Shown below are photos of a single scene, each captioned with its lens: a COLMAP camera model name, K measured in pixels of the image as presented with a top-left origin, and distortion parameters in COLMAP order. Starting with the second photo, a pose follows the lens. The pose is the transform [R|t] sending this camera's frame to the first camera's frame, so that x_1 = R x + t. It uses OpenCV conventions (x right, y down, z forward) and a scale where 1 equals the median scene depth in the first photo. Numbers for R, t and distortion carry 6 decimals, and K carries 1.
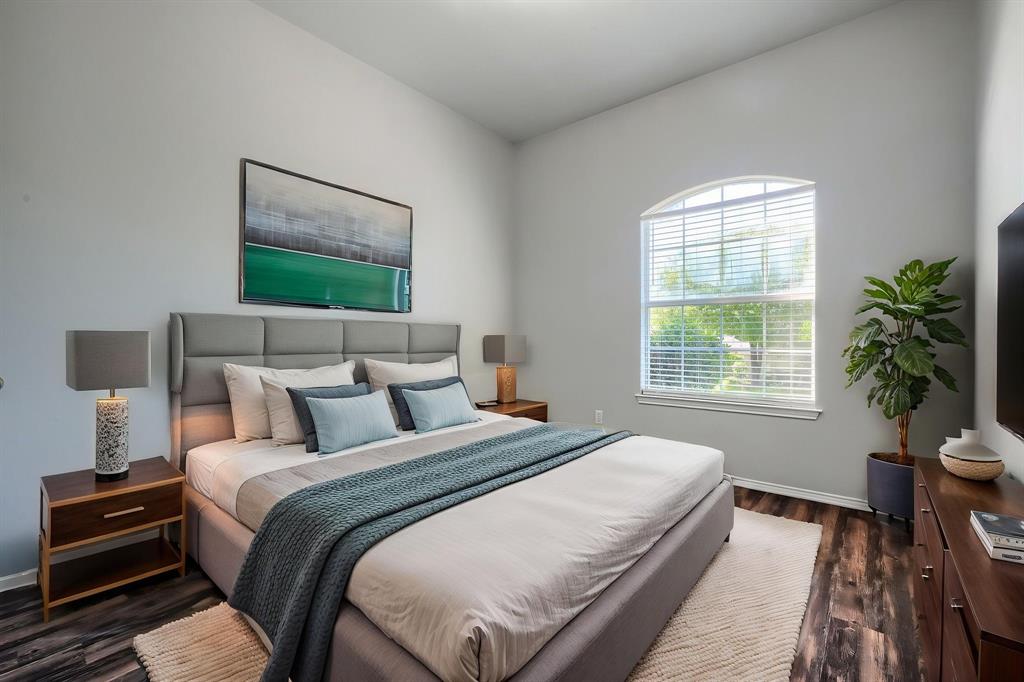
lens RADIAL K [[440.4, 0, 512.5], [0, 440.4, 342.8], [0, 0, 1]] dist [-0.004515, -0.000497]
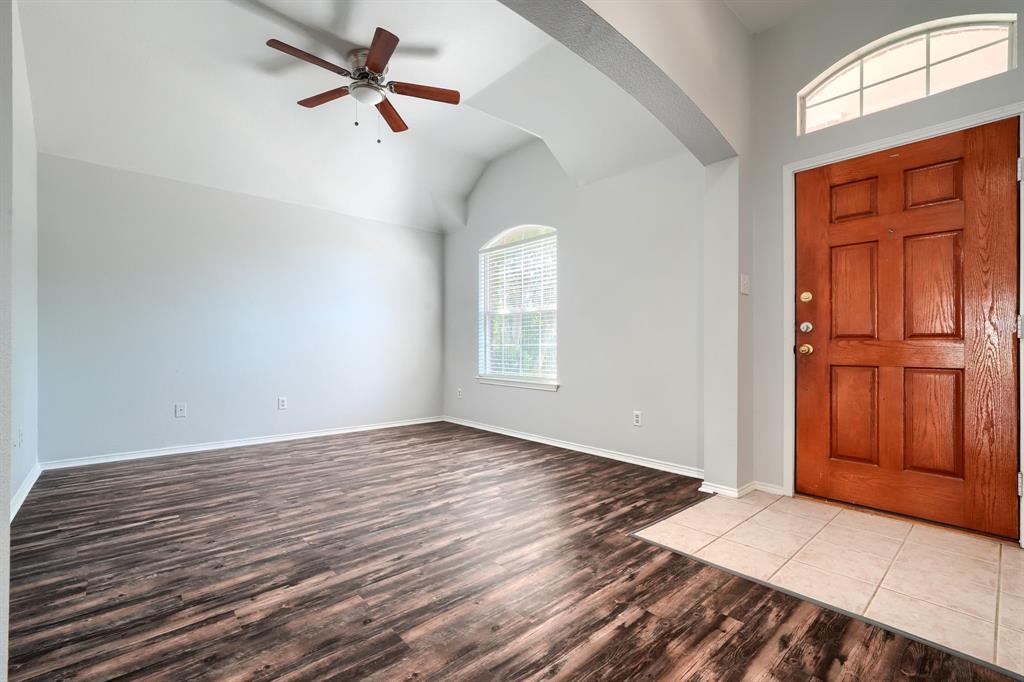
lens RADIAL K [[440.4, 0, 512.5], [0, 440.4, 342.8], [0, 0, 1]] dist [-0.004515, -0.000497]
pose [[0.990265, 0.002246, -0.139179, 0.691646], [-0.004256, 0.999891, -0.014152, 0.033334], [0.139132, 0.014606, 0.990166, -0.440775]]
